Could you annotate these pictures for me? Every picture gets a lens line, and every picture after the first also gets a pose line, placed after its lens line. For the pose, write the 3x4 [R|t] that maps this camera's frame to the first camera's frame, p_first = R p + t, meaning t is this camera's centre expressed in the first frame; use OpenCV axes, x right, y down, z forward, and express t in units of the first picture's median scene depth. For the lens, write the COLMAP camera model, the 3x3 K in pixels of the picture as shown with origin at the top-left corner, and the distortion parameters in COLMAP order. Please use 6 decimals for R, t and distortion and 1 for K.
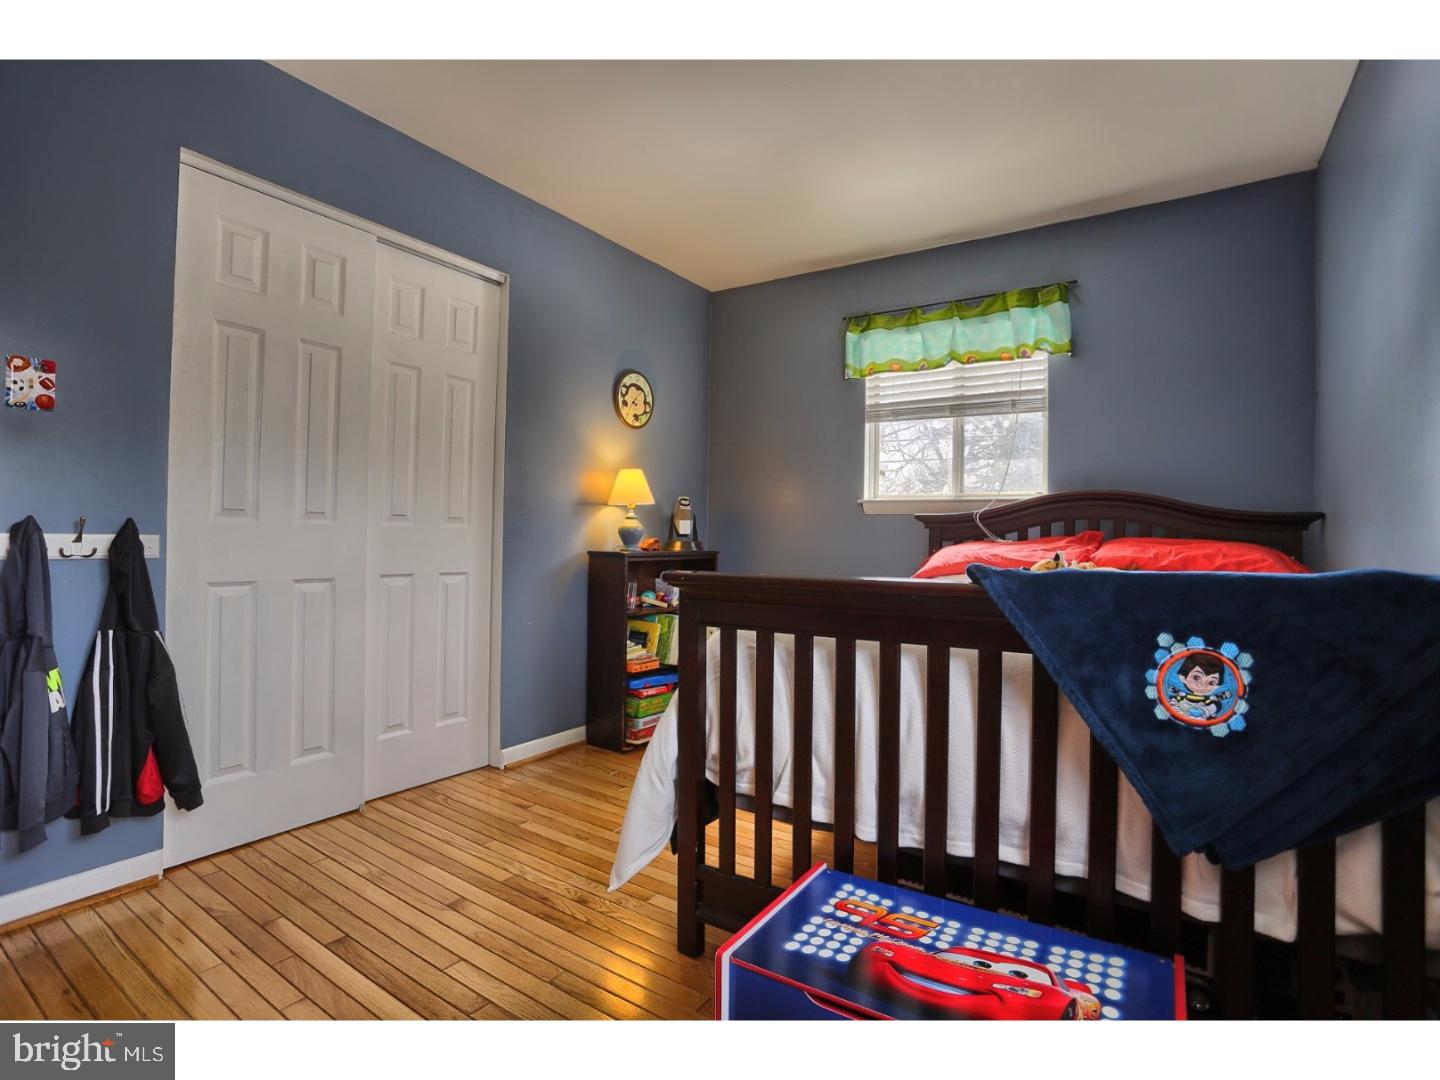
lens RADIAL K [[699.6, 0, 715.5], [0, 699.6, 533.8], [0, 0, 1]] dist [-0.067980, 0.026990]
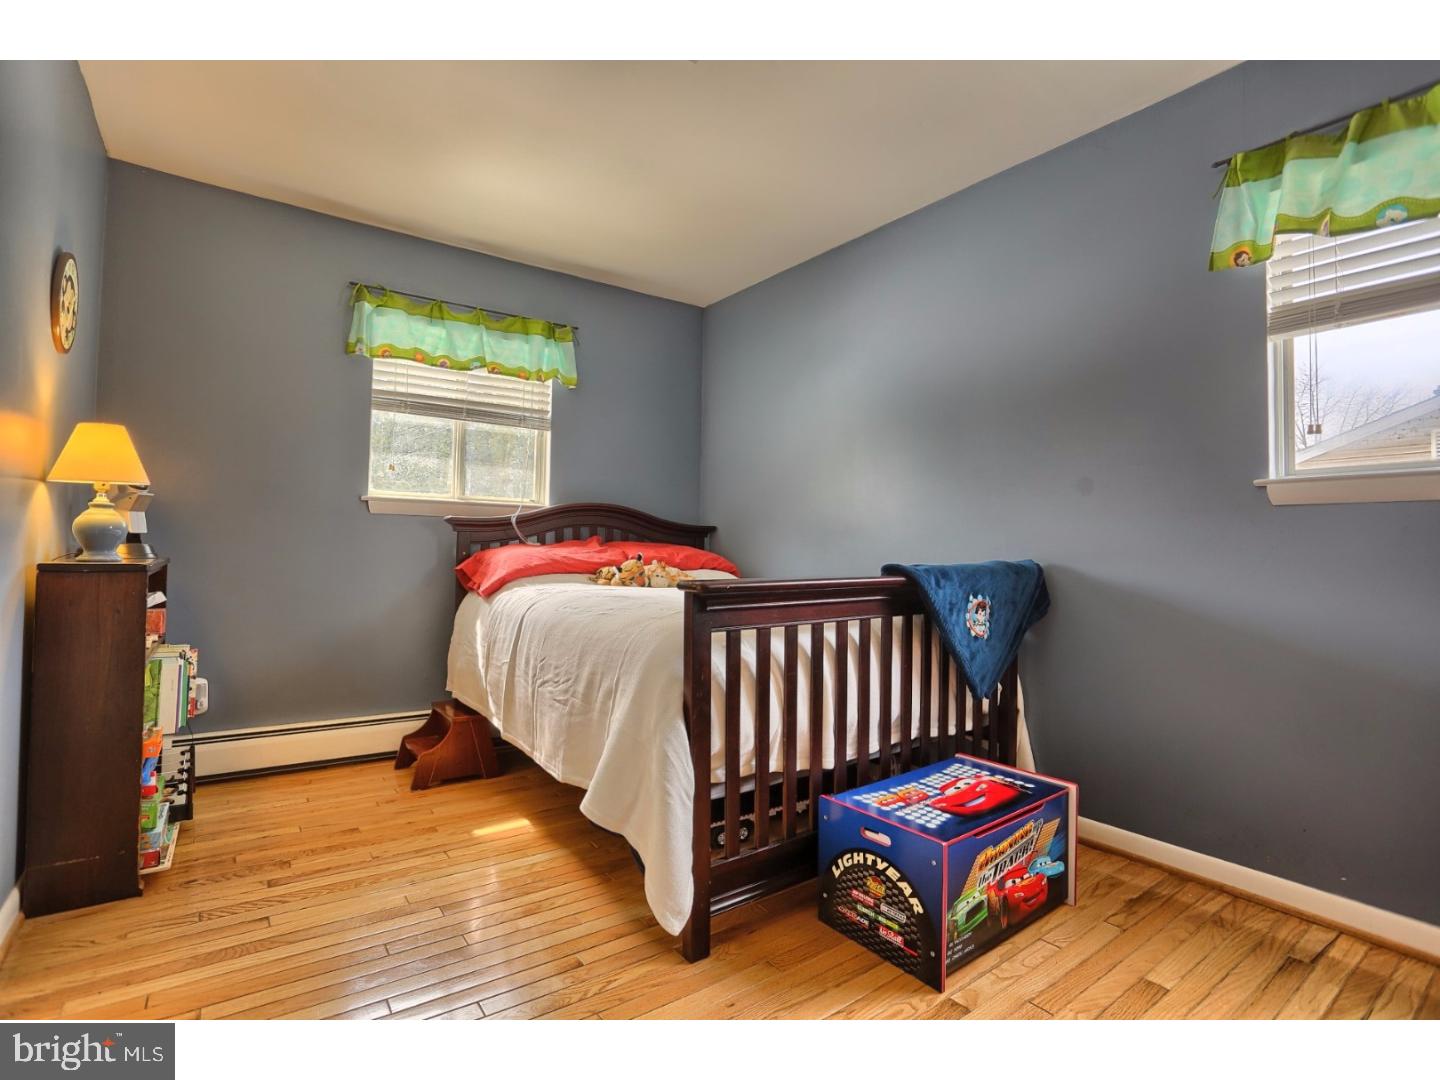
lens RADIAL K [[699.6, 0, 715.5], [0, 699.6, 533.8], [0, 0, 1]] dist [-0.067980, 0.026990]
pose [[0.341550, 0.009543, 0.939815, -0.977028], [-0.015167, 0.999874, -0.004641, -0.009440], [-0.939741, -0.012669, 0.341652, 0.632246]]
